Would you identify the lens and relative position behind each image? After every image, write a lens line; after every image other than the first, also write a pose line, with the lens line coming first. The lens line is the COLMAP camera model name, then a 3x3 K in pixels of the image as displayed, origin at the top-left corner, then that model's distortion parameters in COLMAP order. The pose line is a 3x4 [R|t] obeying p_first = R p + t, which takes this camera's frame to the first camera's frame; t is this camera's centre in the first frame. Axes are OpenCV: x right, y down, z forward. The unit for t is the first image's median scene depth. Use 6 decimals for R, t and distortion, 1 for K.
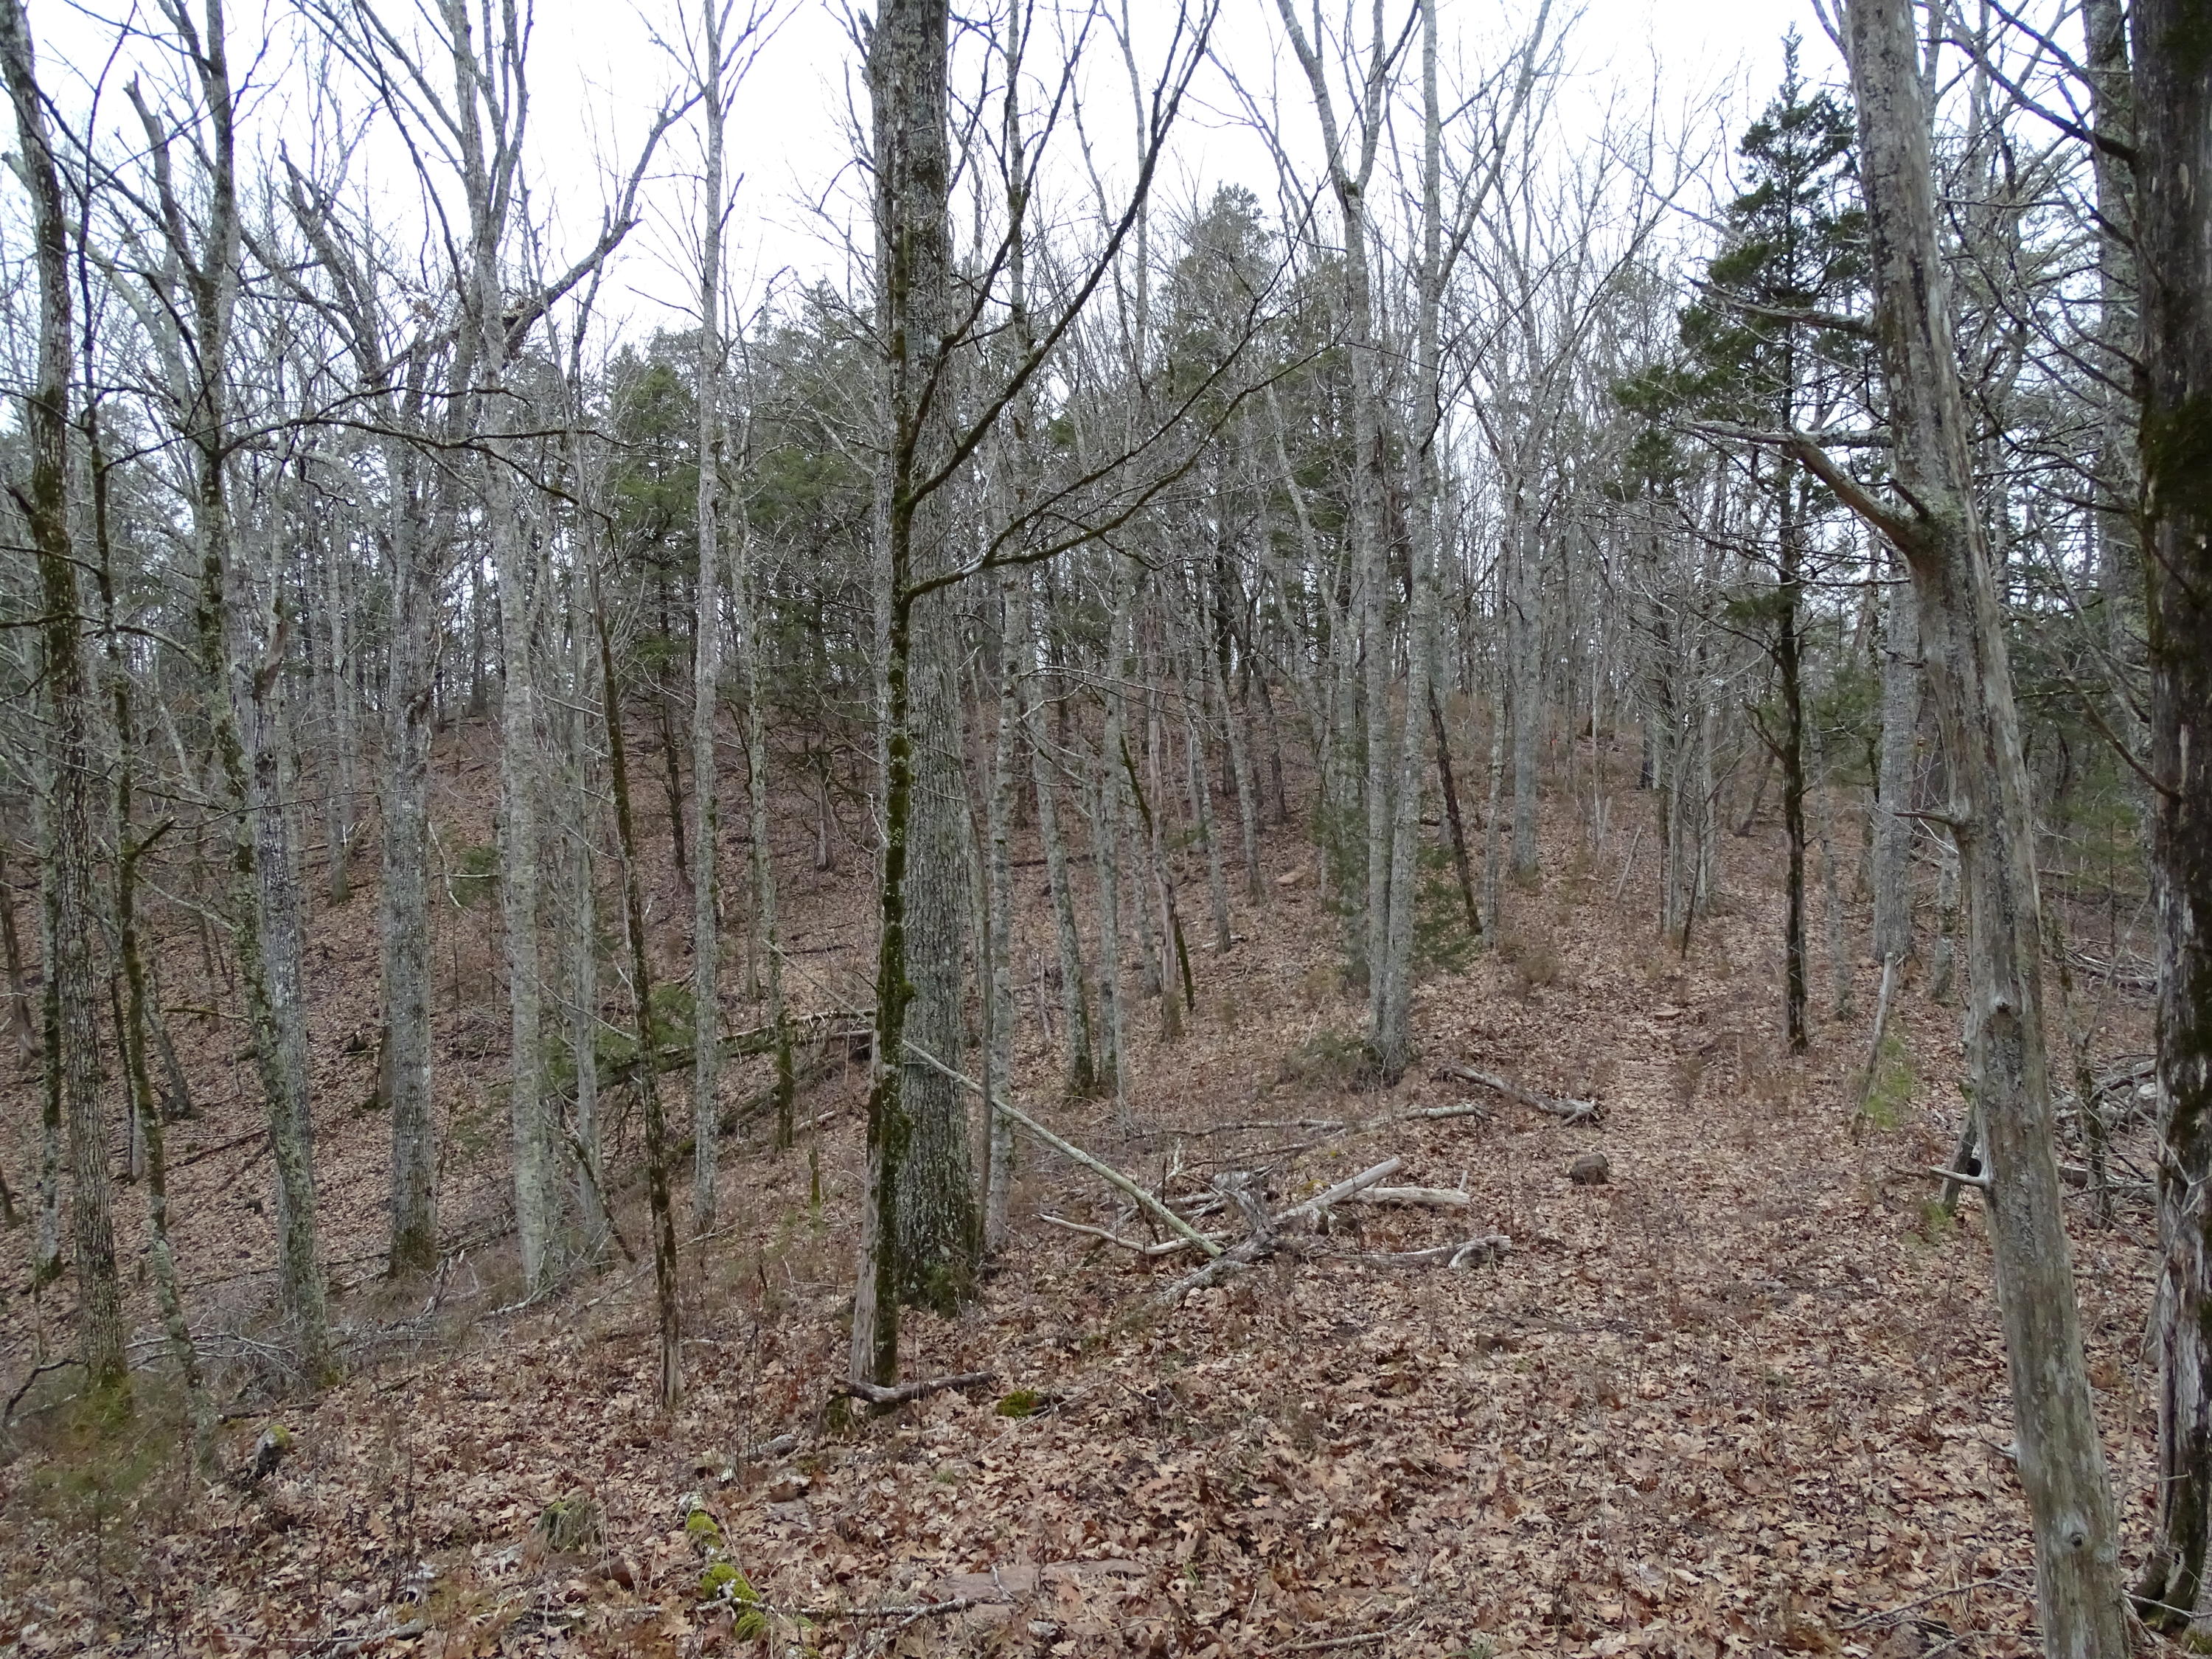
lens RADIAL K [[1572.5, 0, 1112.2], [0, 1572.5, 808.4], [0, 0, 1]] dist [0.010610, -0.004058]
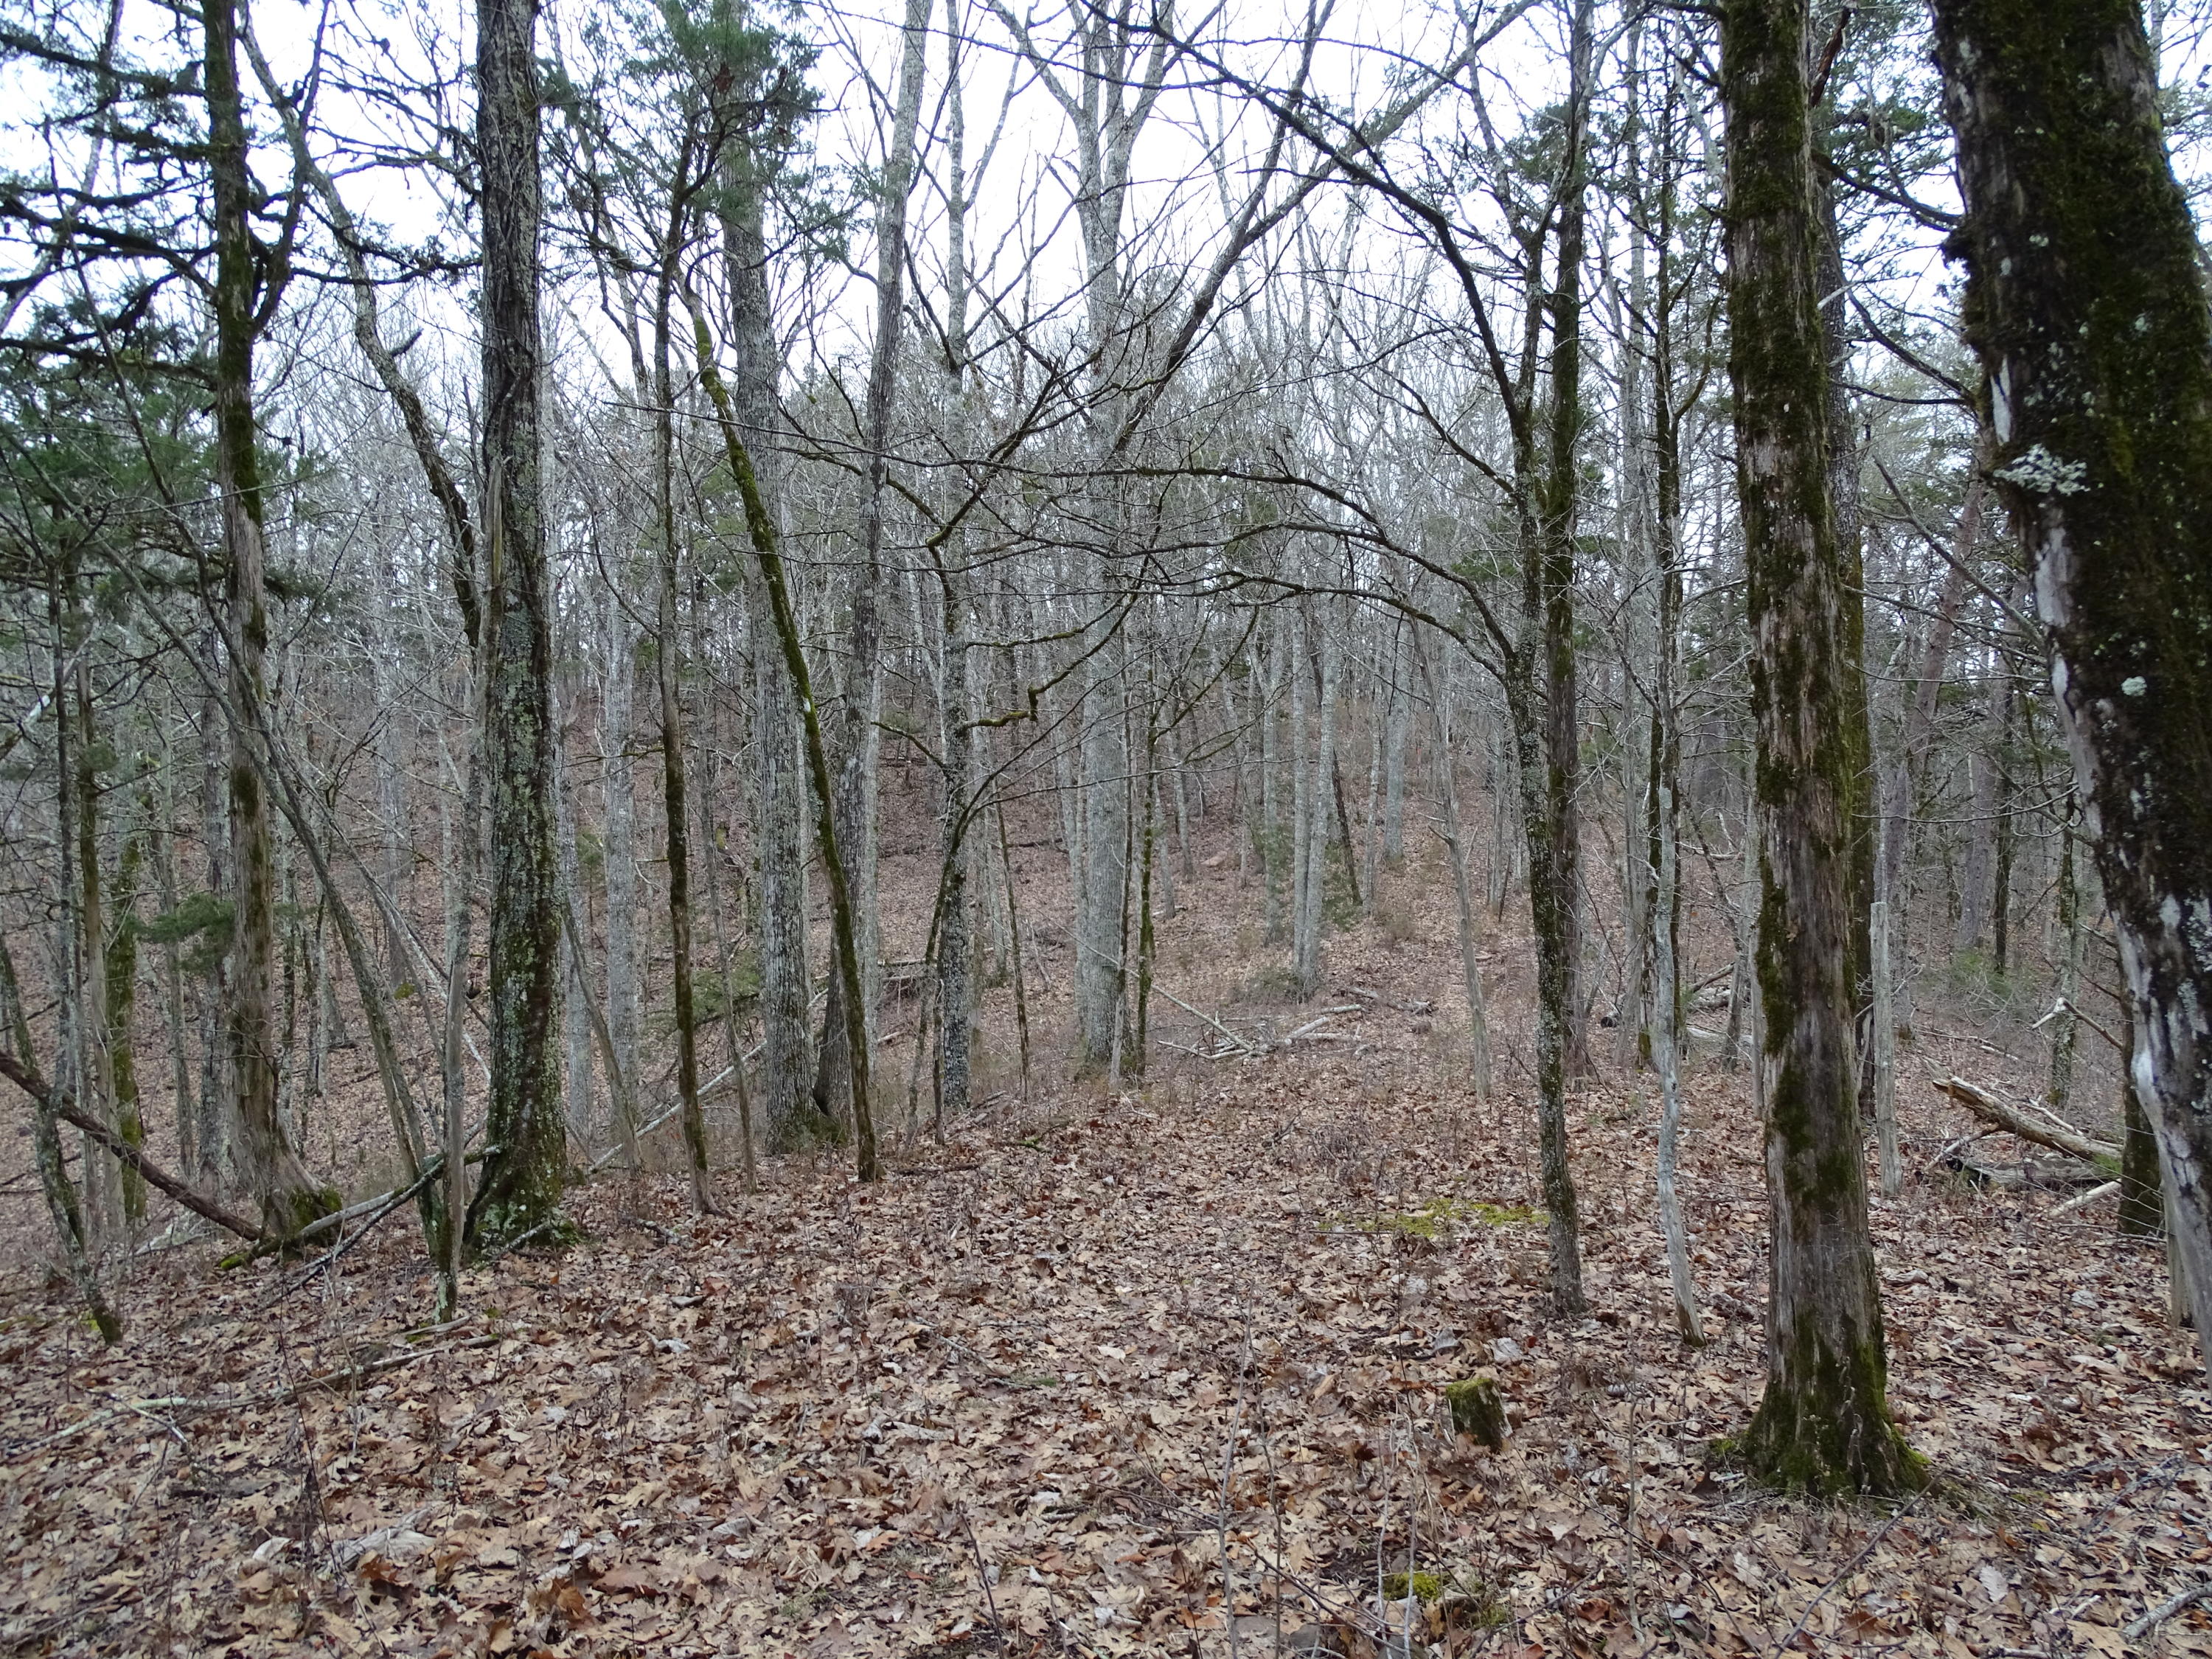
lens RADIAL K [[1572.5, 0, 1104.9], [0, 1572.5, 814.7], [0, 0, 1]] dist [0.010610, -0.004058]
pose [[0.997380, 0.008463, 0.071839, -0.122875], [-0.010099, 0.999697, 0.022439, -0.038728], [-0.071628, -0.023106, 0.997164, -0.488509]]
